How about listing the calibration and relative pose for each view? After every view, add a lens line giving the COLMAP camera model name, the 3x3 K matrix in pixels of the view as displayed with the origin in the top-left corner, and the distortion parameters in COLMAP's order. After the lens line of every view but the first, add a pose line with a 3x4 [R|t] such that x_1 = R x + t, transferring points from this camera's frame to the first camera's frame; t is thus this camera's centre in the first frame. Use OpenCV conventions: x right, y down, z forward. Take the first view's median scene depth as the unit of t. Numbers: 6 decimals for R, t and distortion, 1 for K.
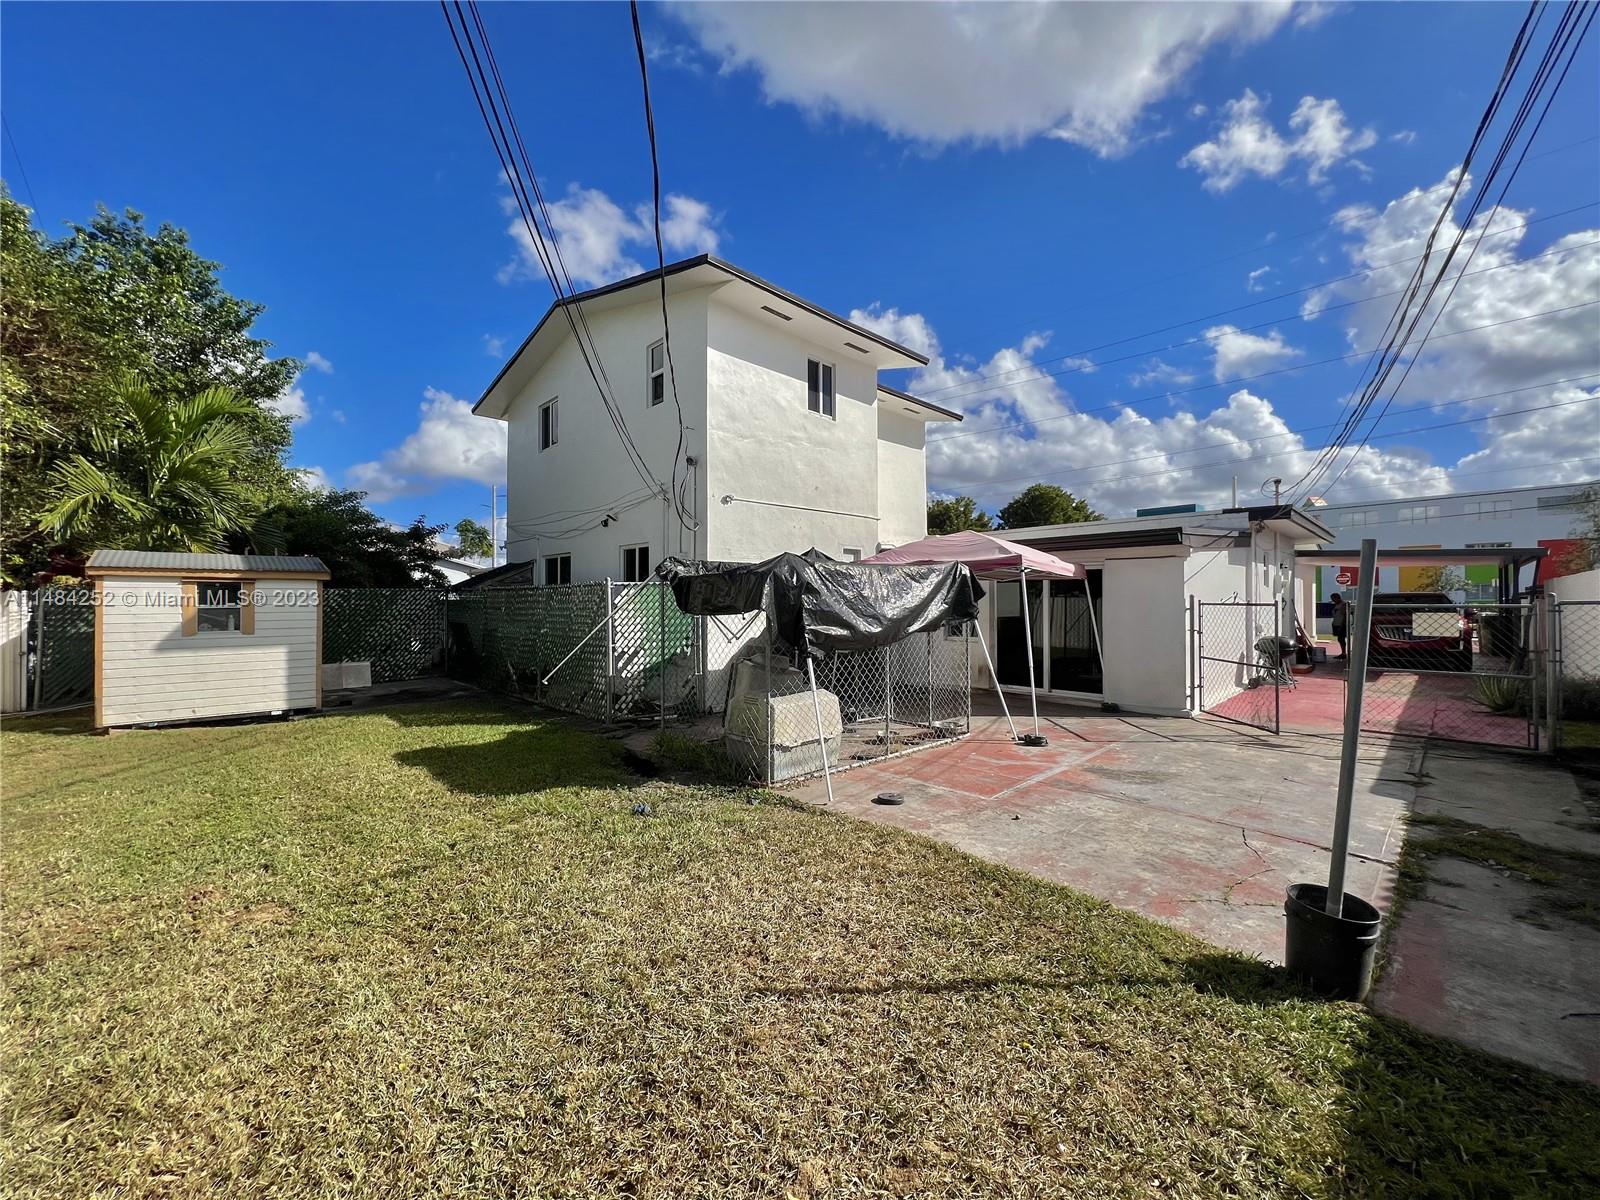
lens RADIAL K [[636.0, 0, 800.0], [0, 636.0, 600.0], [0, 0, 1]] dist [-0.001736, -0.000175]
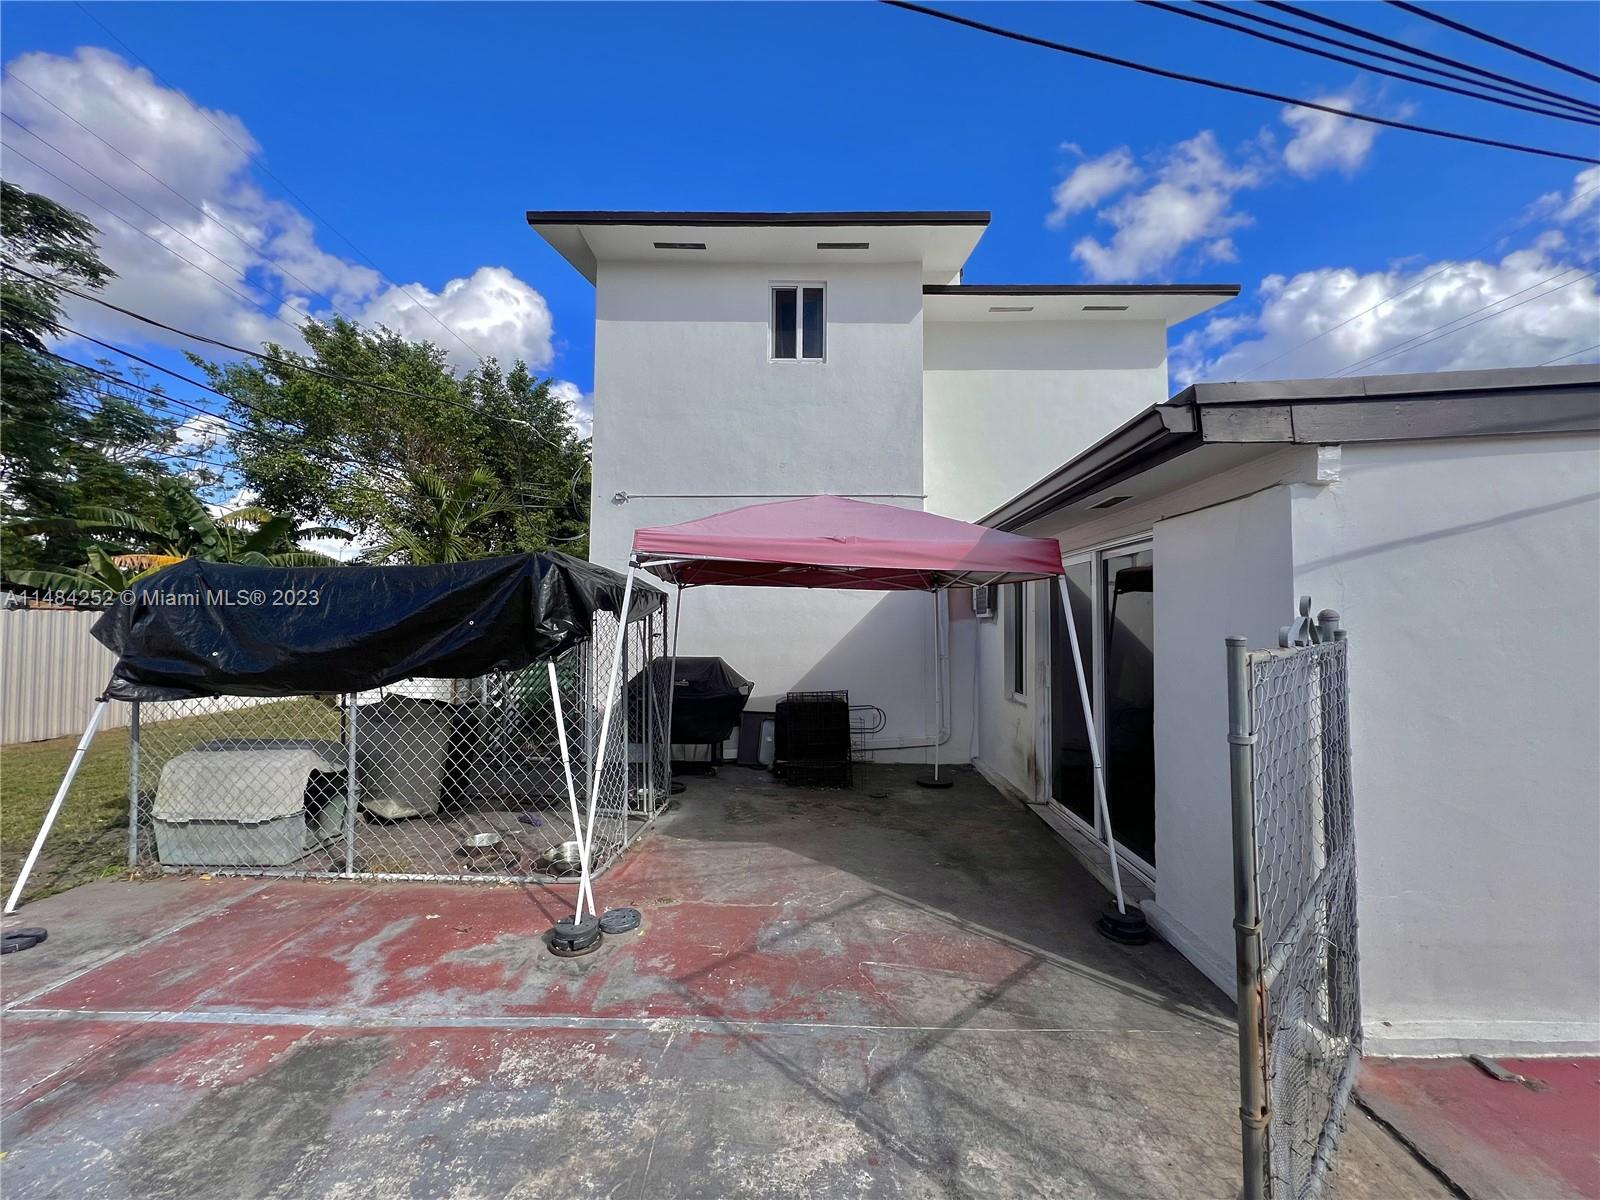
lens RADIAL K [[634.8, 0, 800.0], [0, 634.8, 600.0], [0, 0, 1]] dist [0.018690, 0.000038]
pose [[0.681593, -0.018958, -0.731486, 0.889384], [-0.003529, 0.999568, -0.029194, -0.010366], [0.731723, 0.022479, 0.681231, 0.855386]]
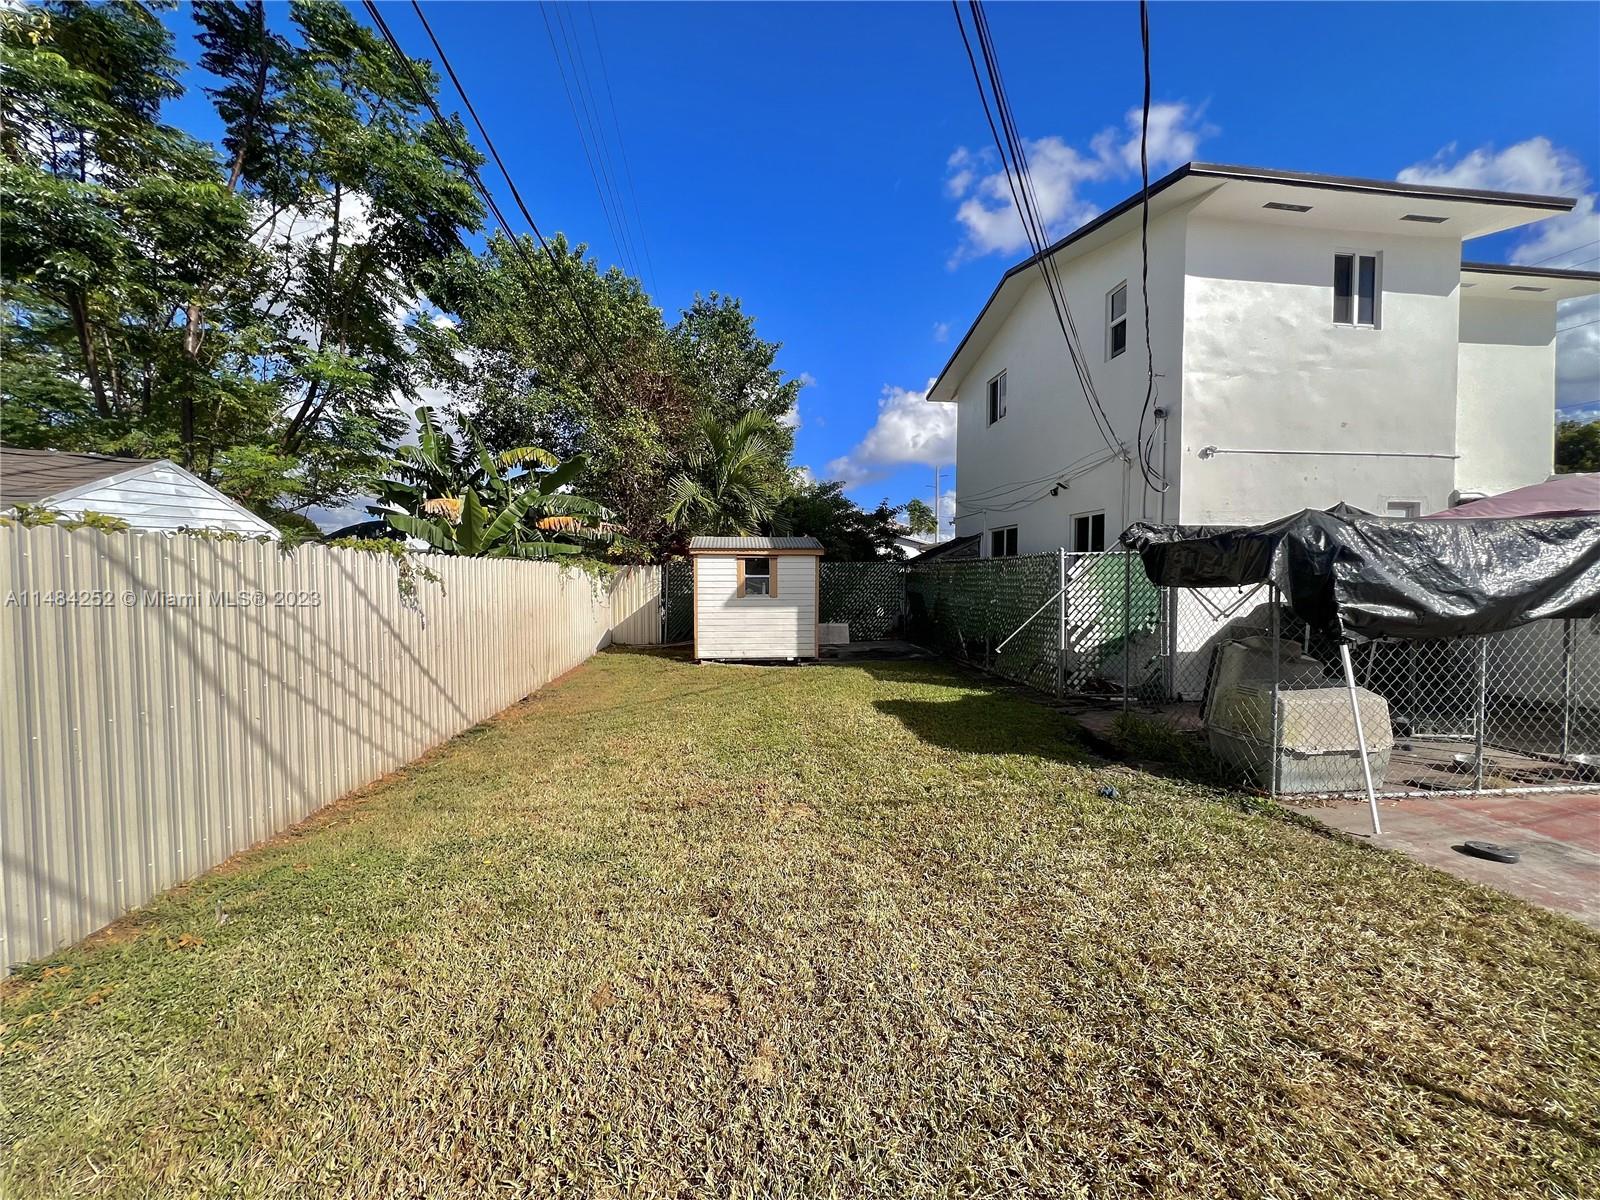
lens RADIAL K [[636.0, 0, 800.0], [0, 636.0, 600.0], [0, 0, 1]] dist [-0.001736, -0.000175]
pose [[0.792376, 0.027042, -0.609433, -0.032842], [-0.001589, 0.999105, 0.042266, 0.004427], [0.610031, -0.032523, 0.791710, -0.010169]]
